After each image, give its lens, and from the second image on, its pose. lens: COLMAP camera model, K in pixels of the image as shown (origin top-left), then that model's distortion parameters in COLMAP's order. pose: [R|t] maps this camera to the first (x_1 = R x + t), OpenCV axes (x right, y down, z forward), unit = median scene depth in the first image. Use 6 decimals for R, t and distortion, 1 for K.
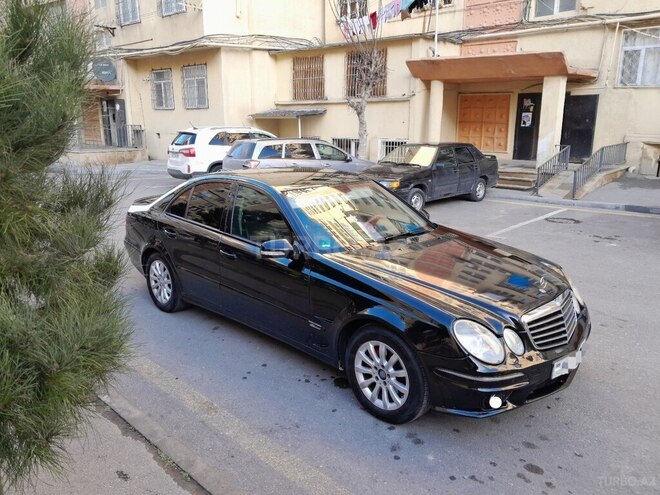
lens RADIAL K [[518.1, 0, 326.5], [0, 518.1, 249.2], [0, 0, 1]] dist [0.017030, -0.014681]
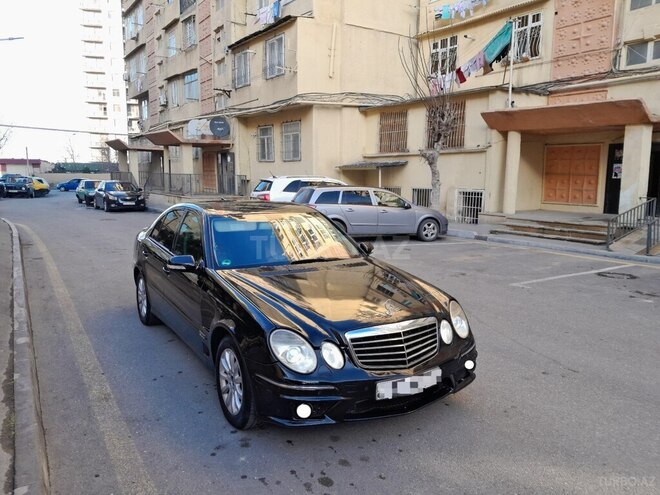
lens RADIAL K [[518.1, 0, 331.5], [0, 518.1, 248.6], [0, 0, 1]] dist [0.017030, -0.014681]
pose [[0.969914, 0.043182, -0.239586, 0.121429], [-0.068024, 0.993015, -0.096404, 0.013157], [0.233750, 0.109801, 0.966077, -0.005187]]
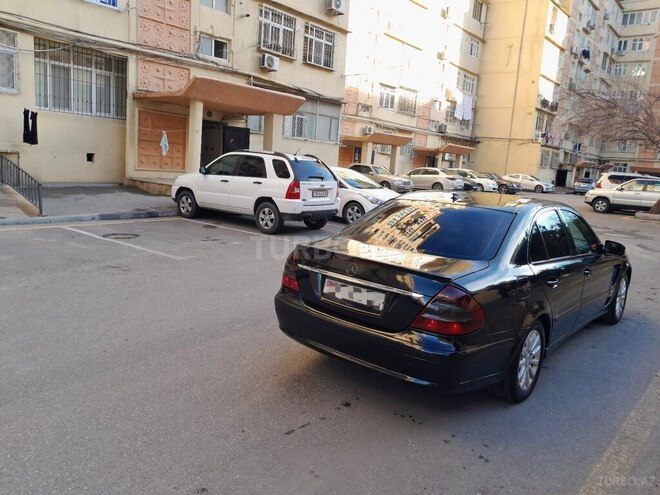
lens RADIAL K [[518.1, 0, 330.0], [0, 518.1, 244.7], [0, 0, 1]] dist [0.017030, -0.014681]
pose [[-0.068415, -0.155171, 0.985516, -0.350596], [0.185635, 0.968599, 0.165394, -0.092463], [-0.980234, 0.194262, -0.037462, 0.453896]]
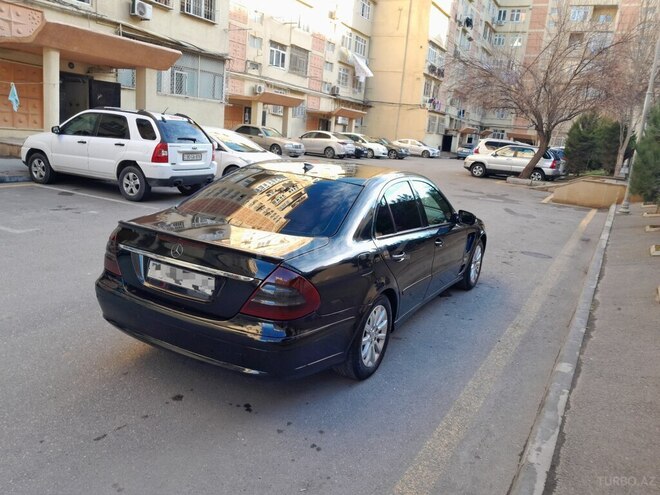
lens RADIAL K [[518.1, 0, 327.6], [0, 518.1, 250.3], [0, 0, 1]] dist [0.017030, -0.014681]
pose [[-0.255337, -0.230956, 0.938862, -0.326060], [0.159249, 0.947742, 0.276450, -0.087362], [-0.953647, 0.220101, -0.205214, 0.410217]]
